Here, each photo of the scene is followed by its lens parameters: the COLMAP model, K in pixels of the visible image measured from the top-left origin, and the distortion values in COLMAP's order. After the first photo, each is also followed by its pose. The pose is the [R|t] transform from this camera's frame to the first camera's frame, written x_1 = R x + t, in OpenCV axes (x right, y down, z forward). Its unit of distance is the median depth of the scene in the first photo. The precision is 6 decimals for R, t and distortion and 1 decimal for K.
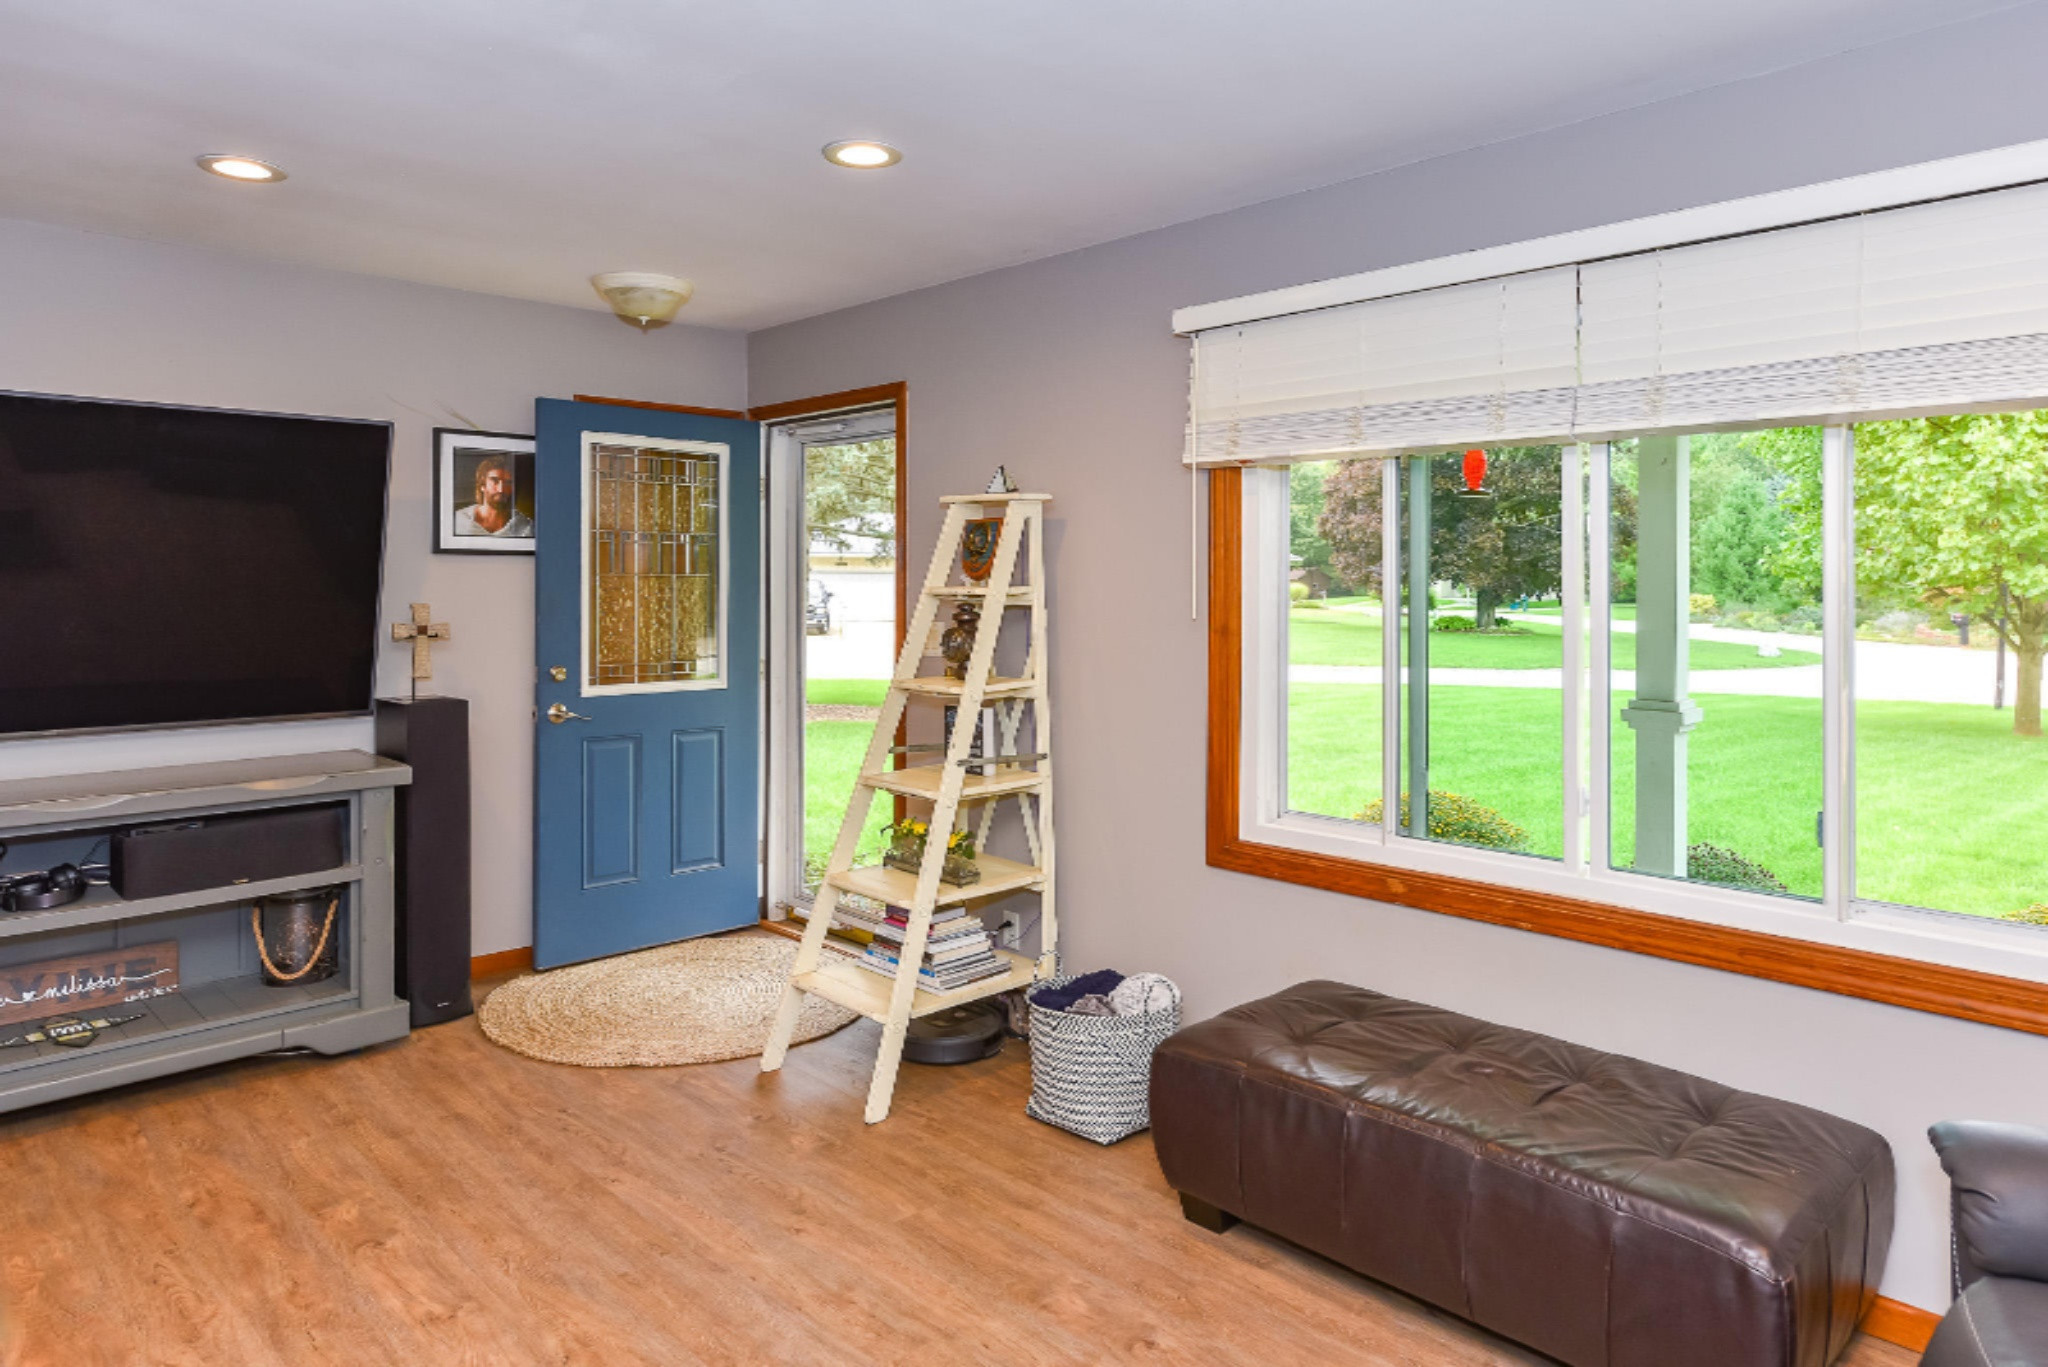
lens RADIAL K [[1275.4, 0, 991.5], [0, 1275.4, 583.2], [0, 0, 1]] dist [0.001558, -0.000519]
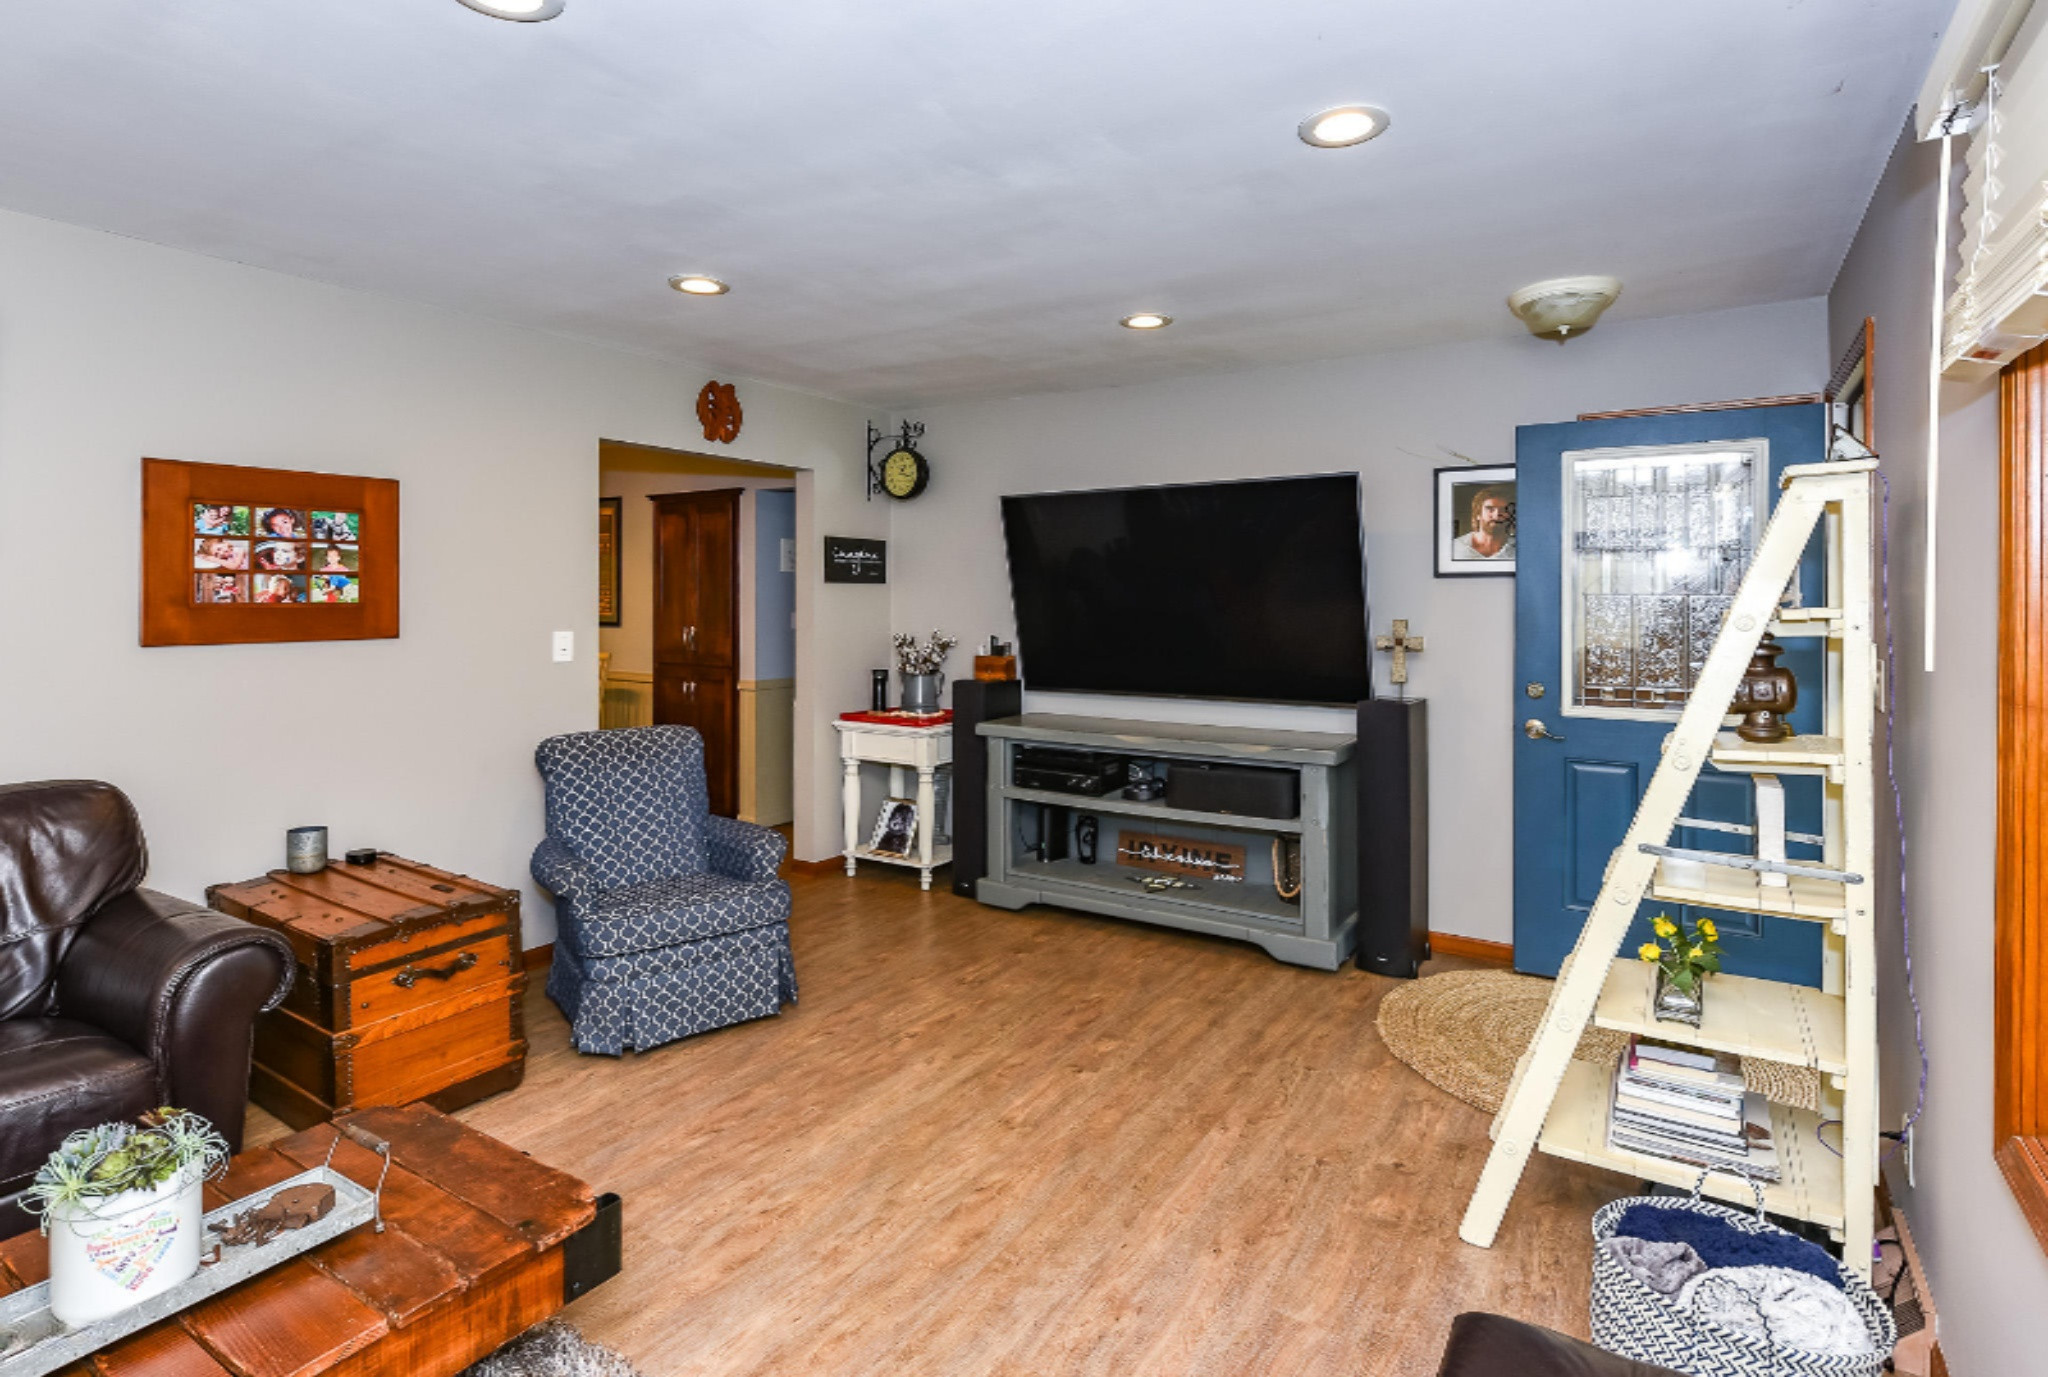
lens RADIAL K [[1008.6, 0, 1026.8], [0, 1008.6, 600.8], [0, 0, 1]] dist [-0.002142, -0.000233]
pose [[0.244595, -0.001924, -0.969623, 0.458954], [-0.001239, 0.999997, -0.002297, 0.001167], [0.969625, 0.001763, 0.244592, 0.526604]]
